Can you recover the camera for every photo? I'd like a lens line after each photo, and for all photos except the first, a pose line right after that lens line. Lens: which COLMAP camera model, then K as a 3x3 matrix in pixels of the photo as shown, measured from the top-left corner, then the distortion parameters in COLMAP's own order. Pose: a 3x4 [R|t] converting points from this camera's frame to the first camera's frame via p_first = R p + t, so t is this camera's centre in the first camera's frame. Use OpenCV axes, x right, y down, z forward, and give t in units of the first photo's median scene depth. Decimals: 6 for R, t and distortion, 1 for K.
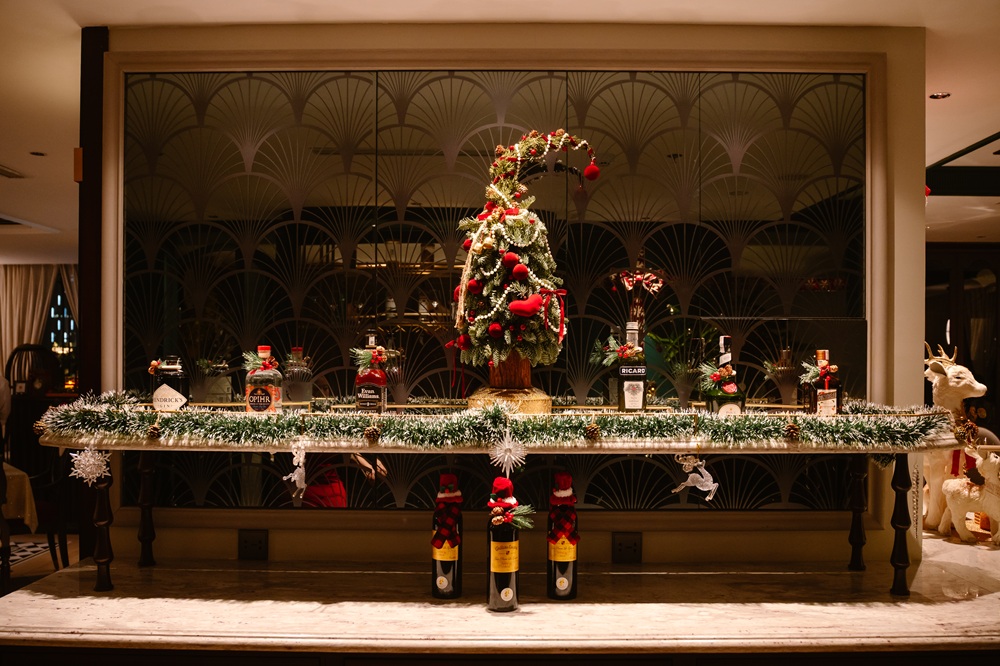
lens RADIAL K [[885.9, 0, 500.1], [0, 885.9, 335.0], [0, 0, 1]] dist [-0.061669, 0.000433]
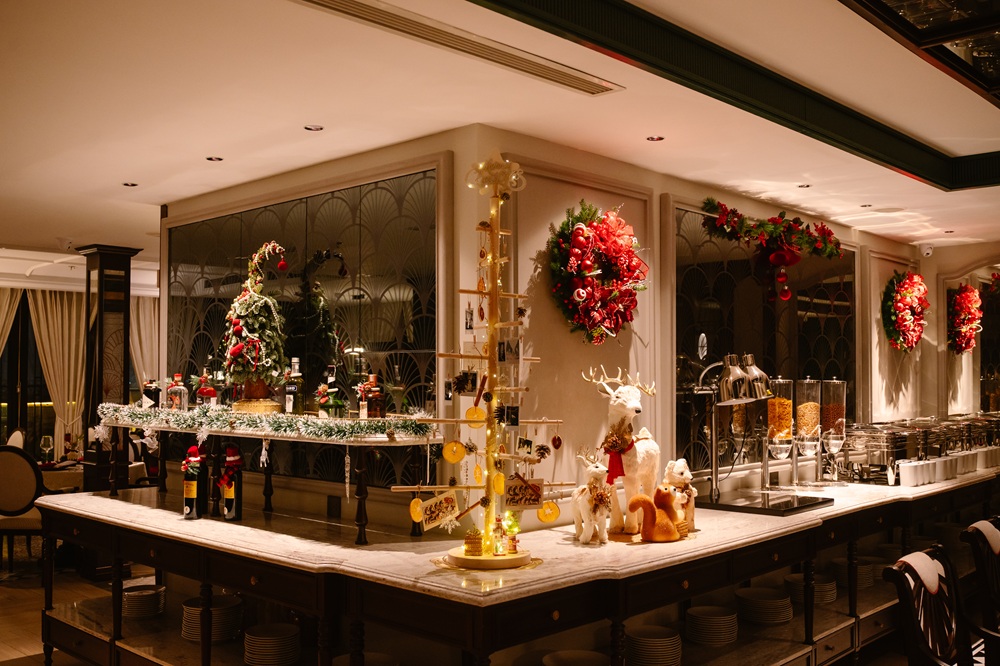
lens RADIAL K [[953.6, 0, 500.0], [0, 953.6, 333.5], [0, 0, 1]] dist [-0.061311, 0.000000]
pose [[0.730411, -0.037161, -0.681996, 1.598537], [0.017488, 0.999209, -0.035716, 0.009353], [0.682784, 0.014161, 0.730483, 0.003436]]
